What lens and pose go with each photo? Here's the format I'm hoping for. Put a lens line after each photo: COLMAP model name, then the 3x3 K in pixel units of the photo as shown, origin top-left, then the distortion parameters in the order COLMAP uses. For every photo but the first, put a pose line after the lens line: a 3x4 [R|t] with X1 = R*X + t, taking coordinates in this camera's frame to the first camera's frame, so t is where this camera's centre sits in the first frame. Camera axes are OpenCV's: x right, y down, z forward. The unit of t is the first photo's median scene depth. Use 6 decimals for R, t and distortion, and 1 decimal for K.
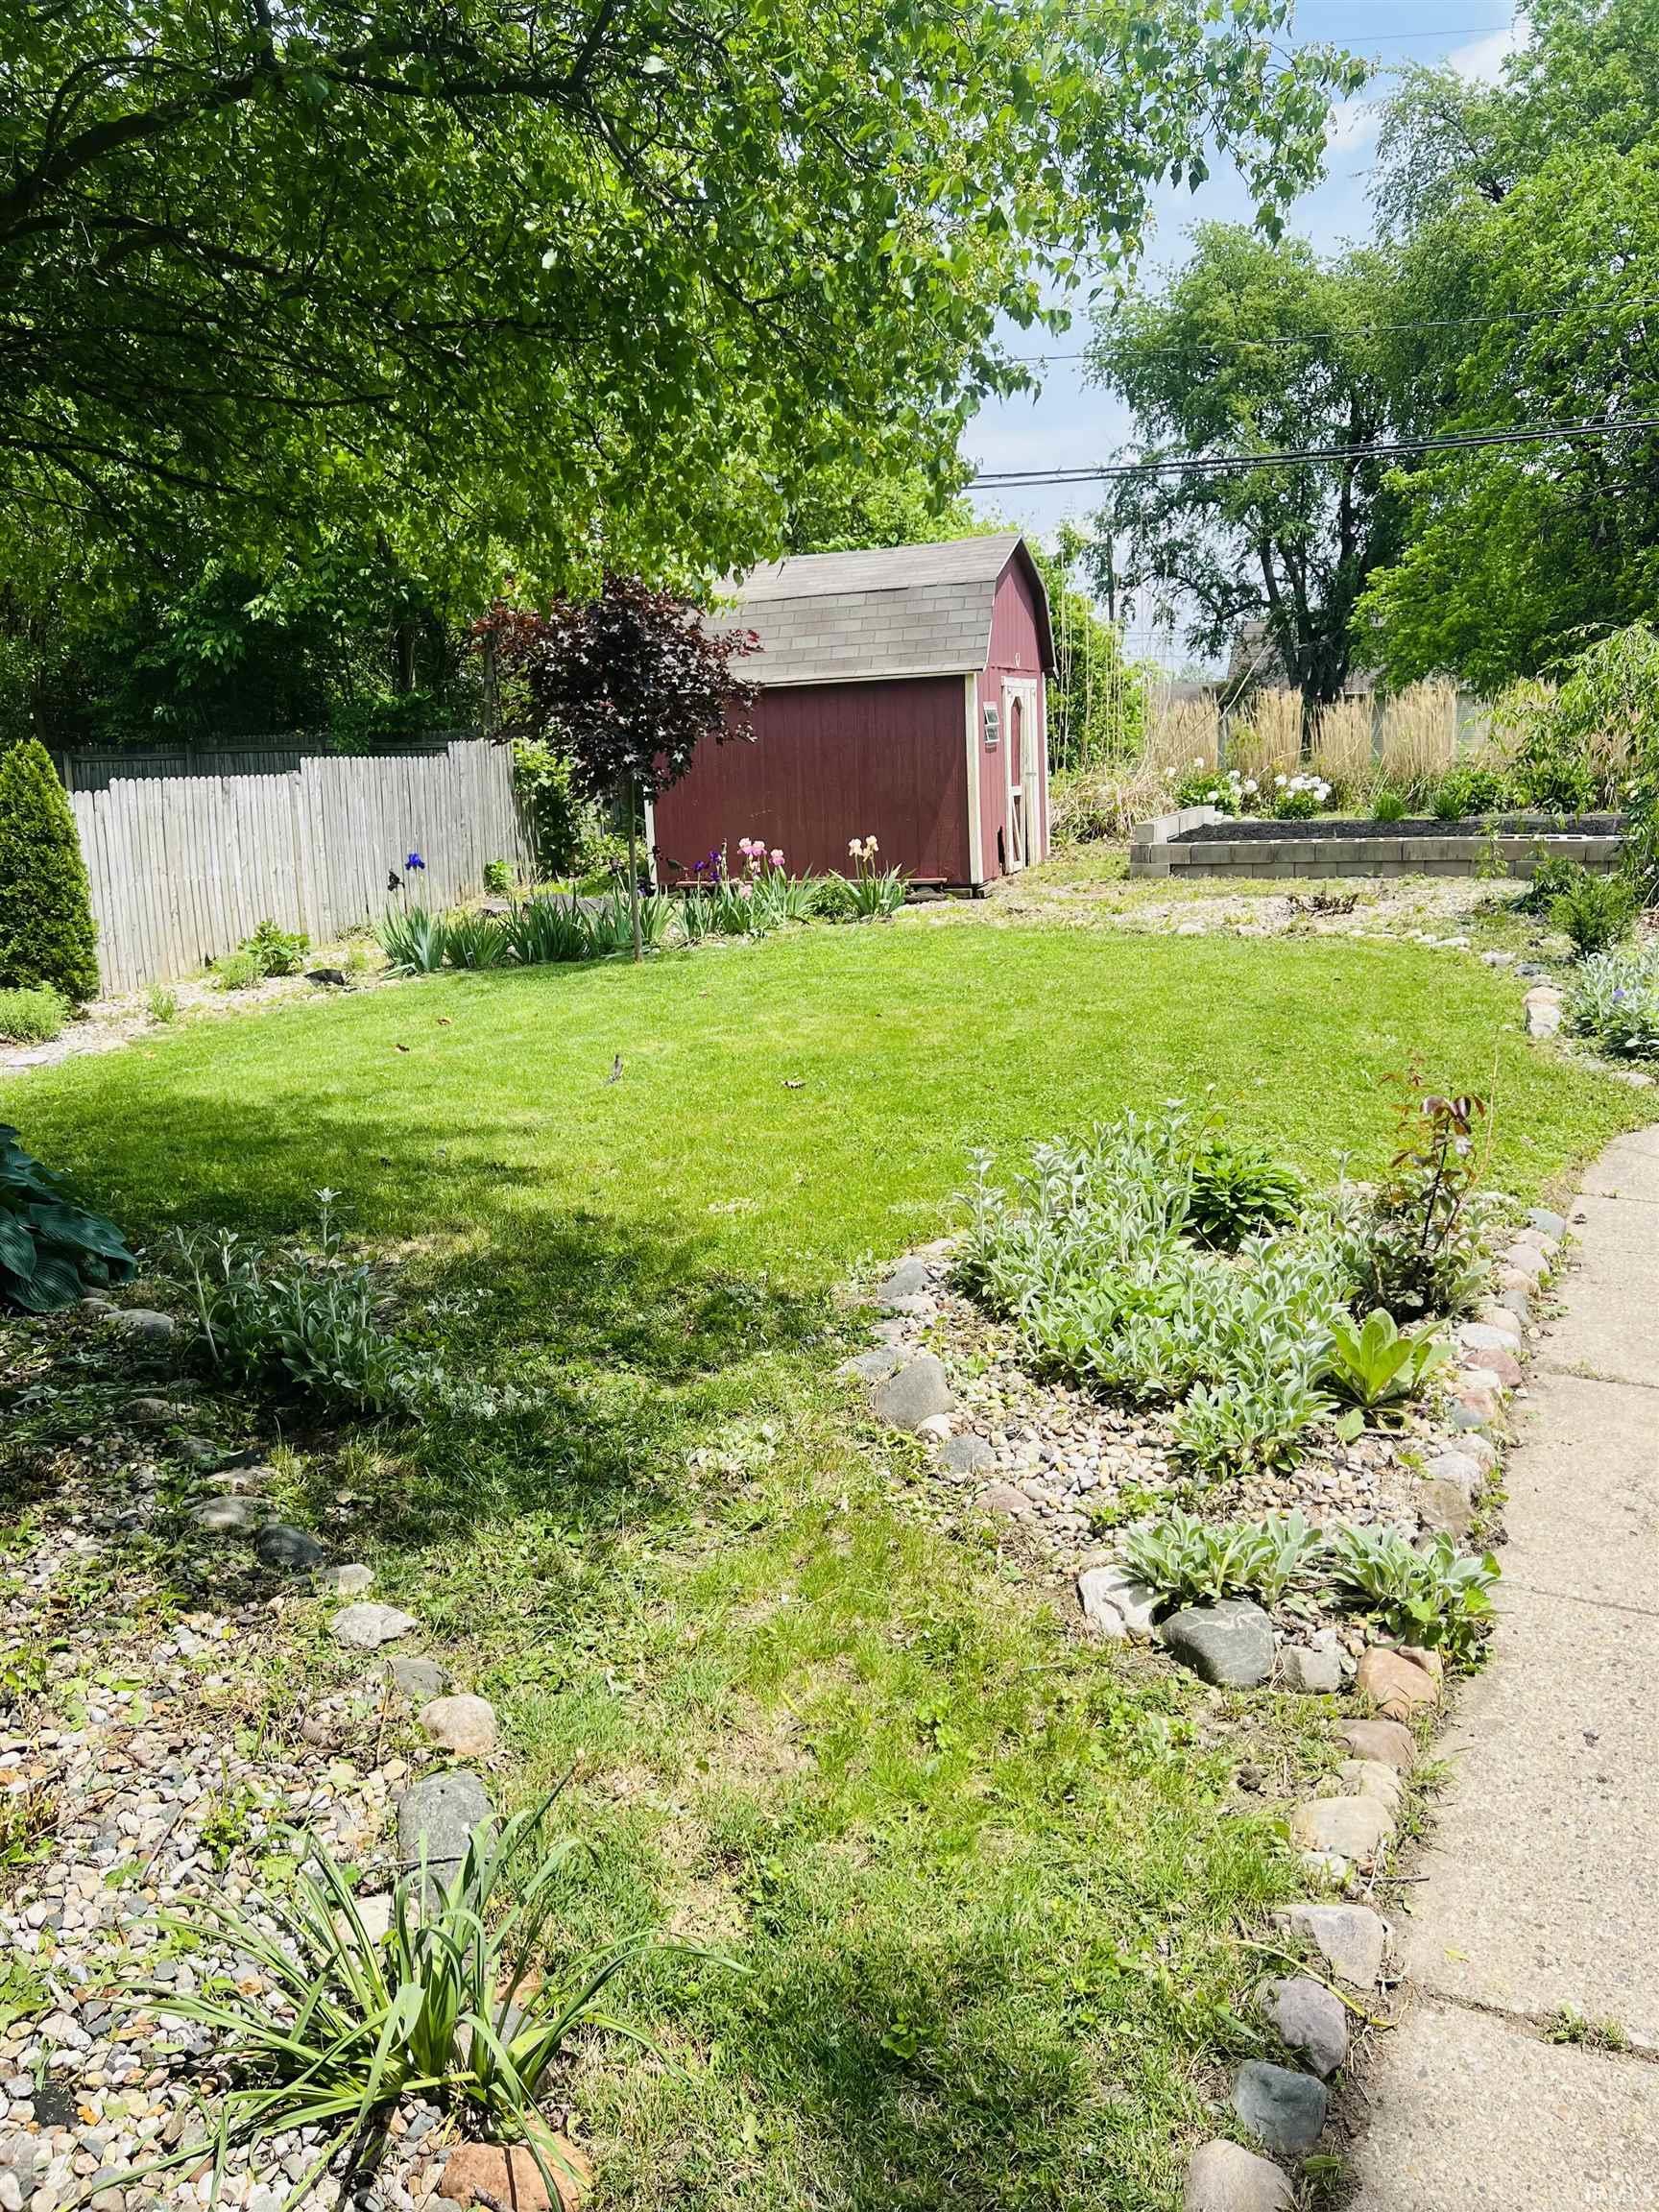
lens RADIAL K [[1658.3, 0, 830.1], [0, 1658.3, 1106.8], [0, 0, 1]] dist [0.056377, -0.070967]
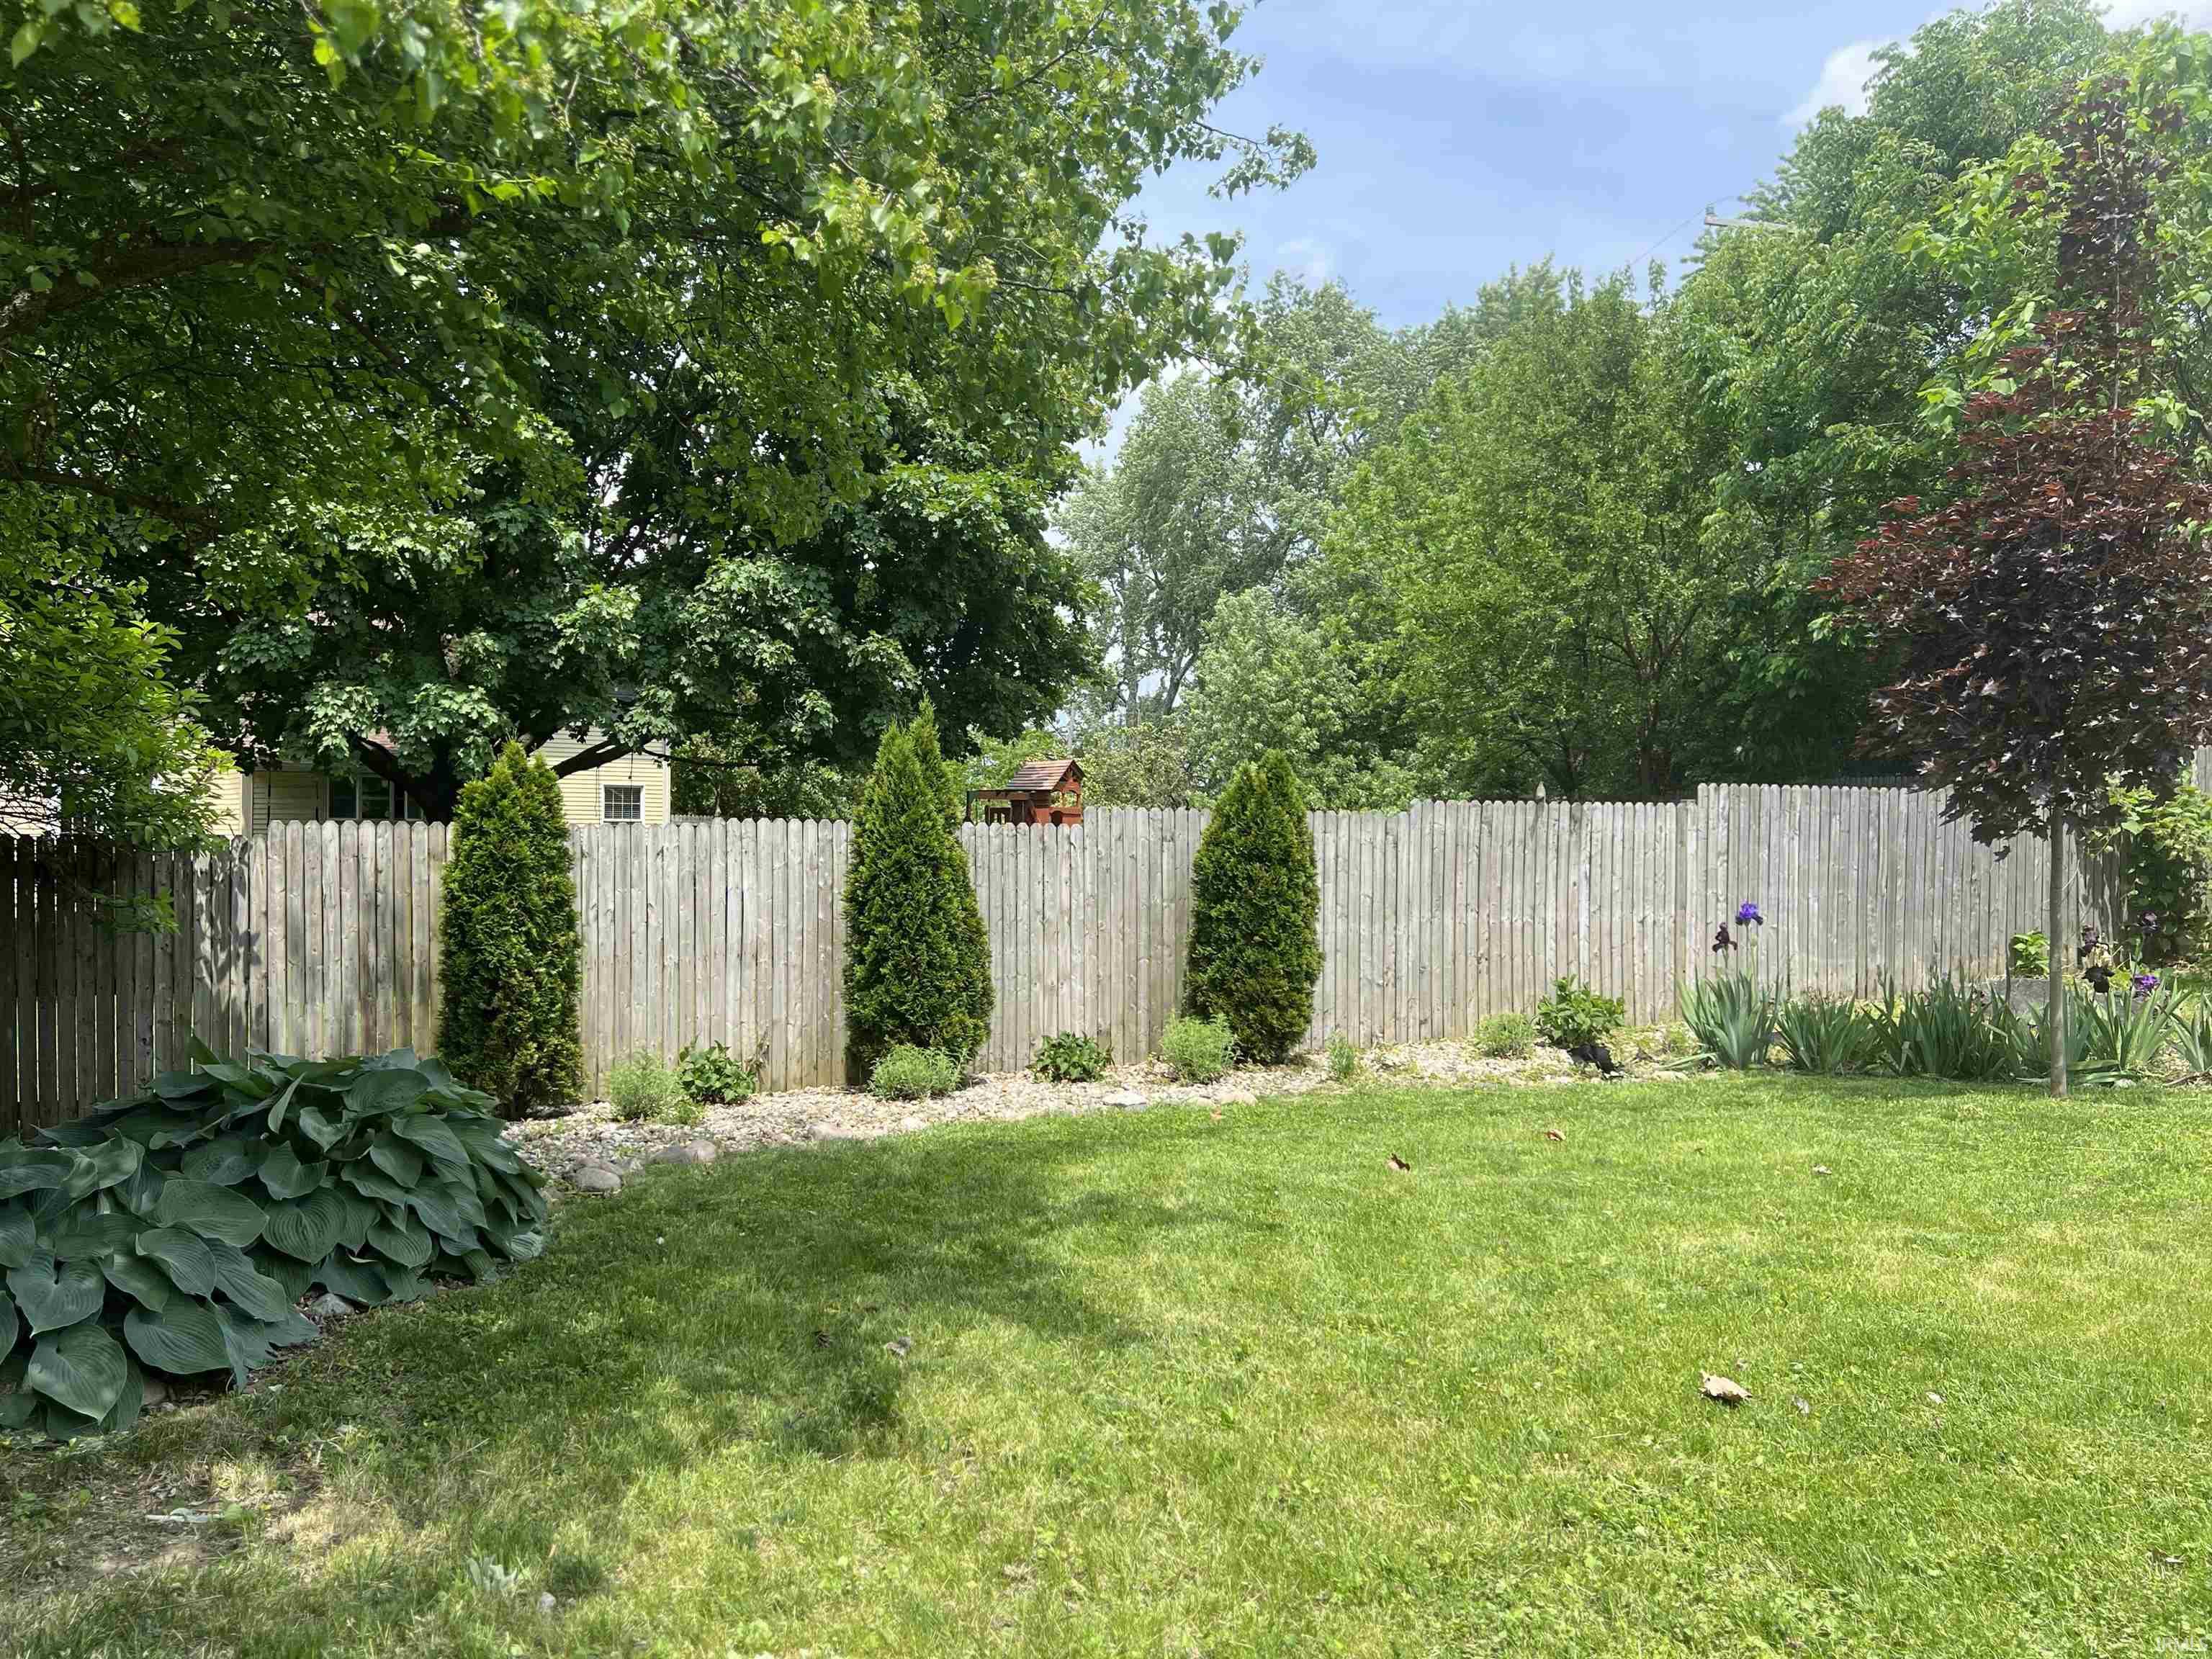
lens RADIAL K [[1658.3, 0, 1104.3], [0, 1658.3, 837.3], [0, 0, 1]] dist [0.056377, -0.070967]
pose [[0.638076, 0.028763, -0.769436, 0.132172], [-0.179619, 0.977292, -0.112420, -0.047632], [0.748730, 0.209938, 0.628752, 0.322660]]
